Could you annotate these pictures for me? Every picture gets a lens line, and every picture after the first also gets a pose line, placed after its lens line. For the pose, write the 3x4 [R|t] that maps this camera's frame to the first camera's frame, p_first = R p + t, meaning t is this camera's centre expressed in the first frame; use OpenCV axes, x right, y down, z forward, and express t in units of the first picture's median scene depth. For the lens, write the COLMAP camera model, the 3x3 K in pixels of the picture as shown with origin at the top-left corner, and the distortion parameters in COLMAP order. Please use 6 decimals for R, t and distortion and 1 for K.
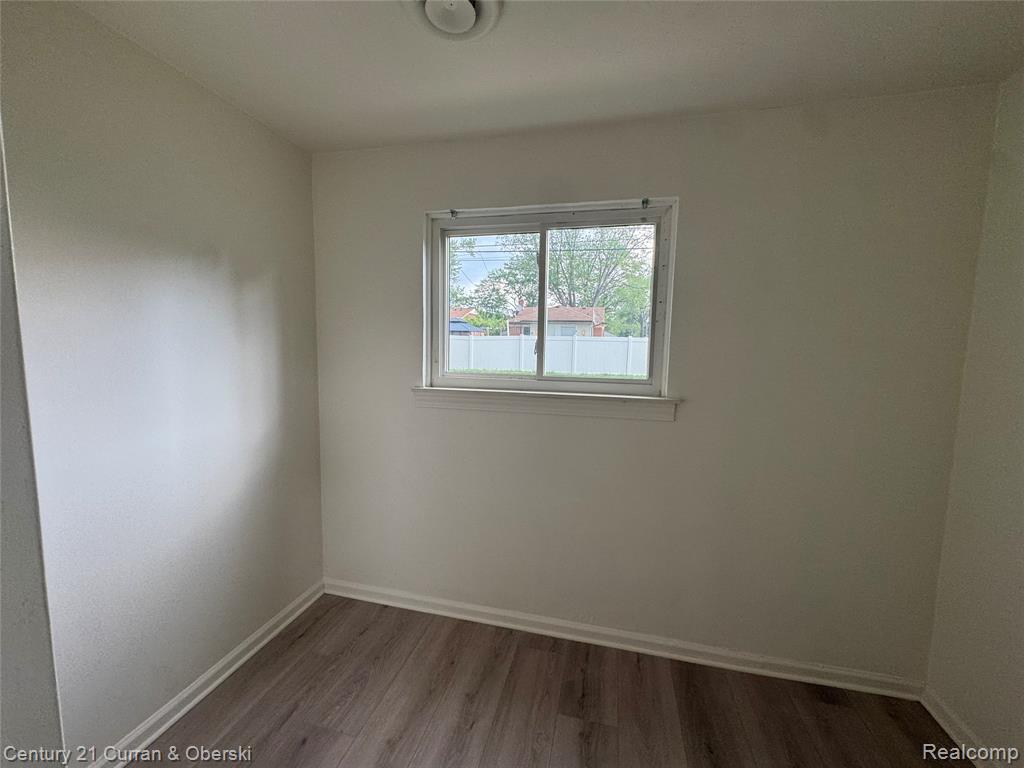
lens RADIAL K [[407.8, 0, 512.0], [0, 407.8, 384.0], [0, 0, 1]] dist [-0.001310, -0.000140]
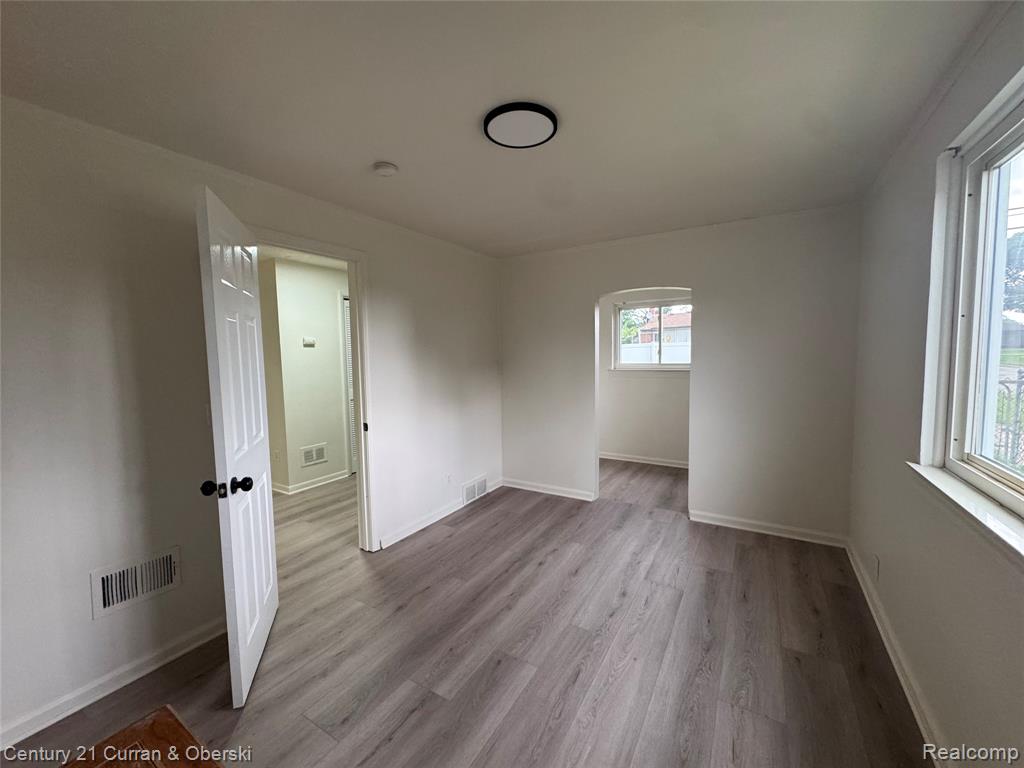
lens RADIAL K [[407.8, 0, 512.0], [0, 407.8, 384.0], [0, 0, 1]] dist [-0.001310, -0.000140]
pose [[0.952294, -0.010992, -0.304984, -0.033650], [0.004278, 0.999734, -0.022672, 0.157568], [0.305152, 0.020285, 0.952088, -1.633404]]
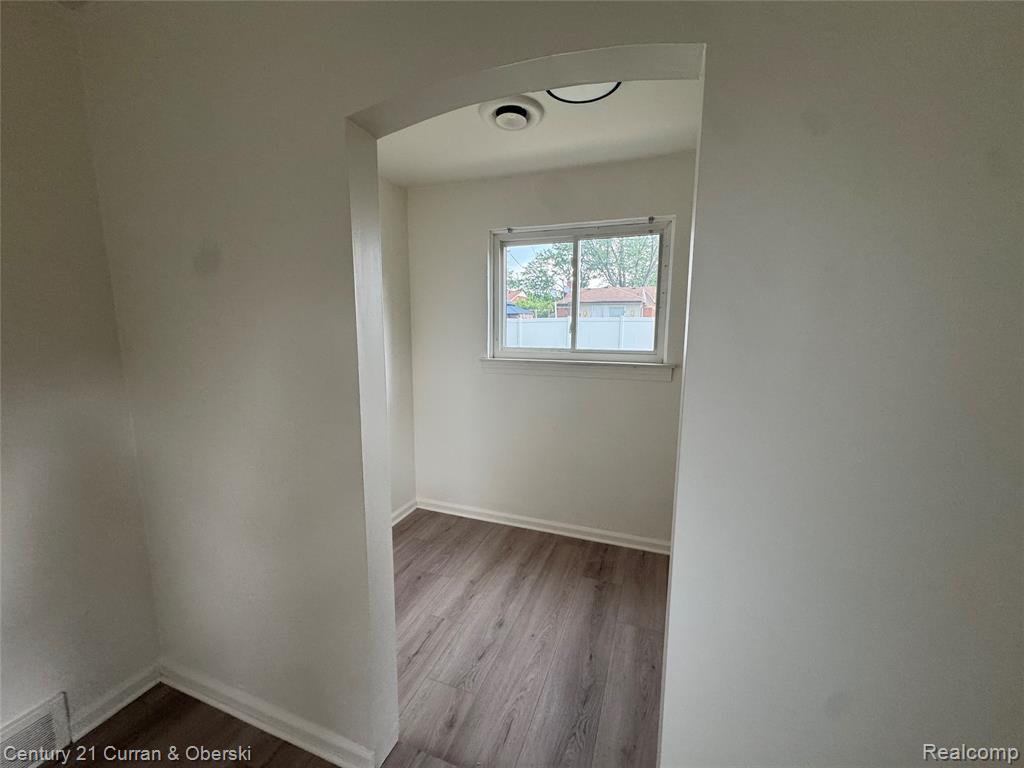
lens RADIAL K [[407.8, 0, 512.0], [0, 407.8, 384.0], [0, 0, 1]] dist [-0.001310, -0.000140]
pose [[0.993101, 0.003035, -0.117224, 0.024550], [0.002035, 0.999069, 0.043104, 0.035211], [0.117246, -0.043045, 0.992170, -0.355985]]
